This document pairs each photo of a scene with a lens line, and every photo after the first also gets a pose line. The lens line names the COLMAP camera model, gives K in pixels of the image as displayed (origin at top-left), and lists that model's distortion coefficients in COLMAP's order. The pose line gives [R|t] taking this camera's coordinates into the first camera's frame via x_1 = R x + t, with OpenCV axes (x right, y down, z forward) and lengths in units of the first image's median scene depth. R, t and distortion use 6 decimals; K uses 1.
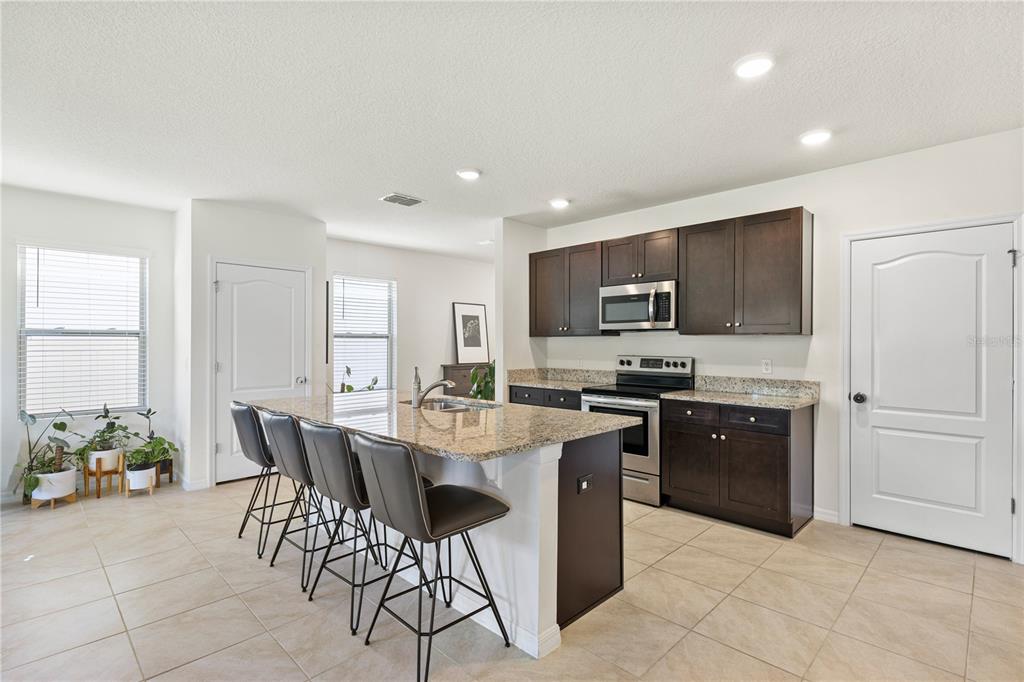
lens RADIAL K [[490.3, 0, 512.0], [0, 490.3, 341.0], [0, 0, 1]] dist [0.000789, 0.000028]
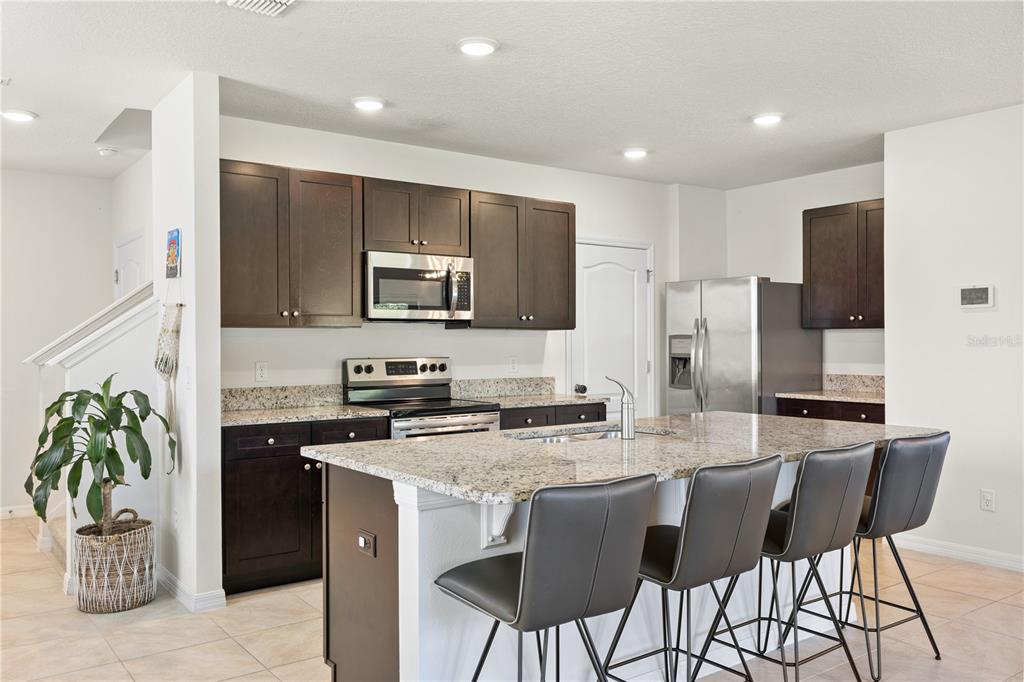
lens RADIAL K [[830.9, 0, 512.0], [0, 830.9, 341.0], [0, 0, 1]] dist [0.005656, 0.000899]
pose [[0.157532, -0.000409, 0.987514, -0.853378], [0.002596, 0.999997, 0.000001, 0.007048], [-0.987510, 0.002563, 0.157533, 0.649996]]
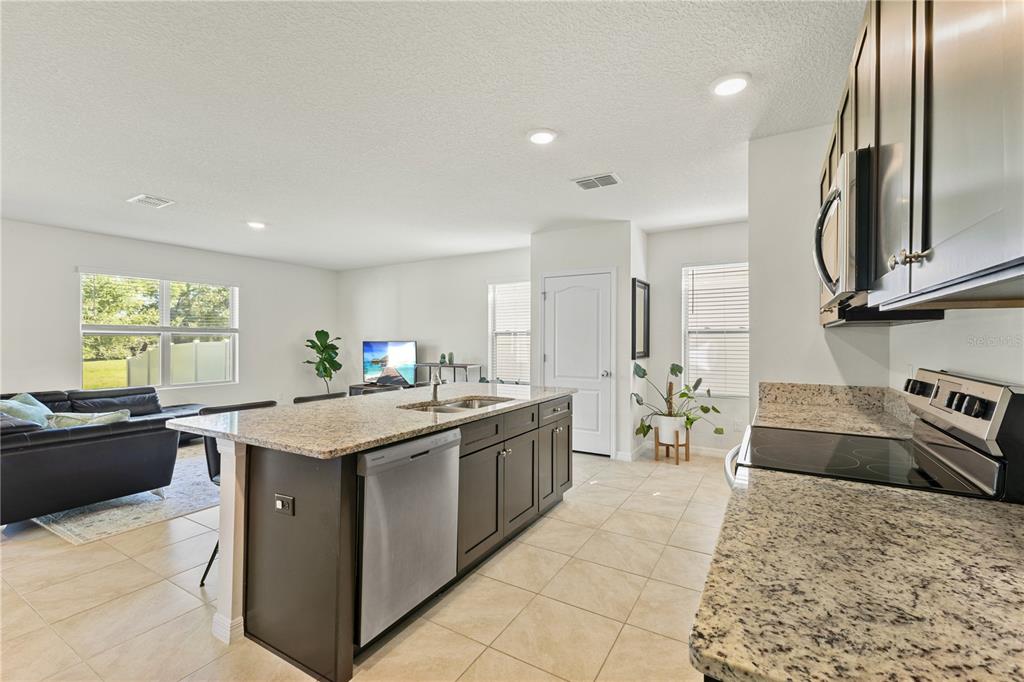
lens RADIAL K [[445.4, 0, 512.0], [0, 445.4, 341.0], [0, 0, 1]] dist [0.016305, -0.000573]
pose [[0.245647, 0.002179, -0.969357, 0.516071], [0.004639, 0.999983, 0.003423, 0.003488], [0.969348, -0.005338, 0.245632, 0.615355]]
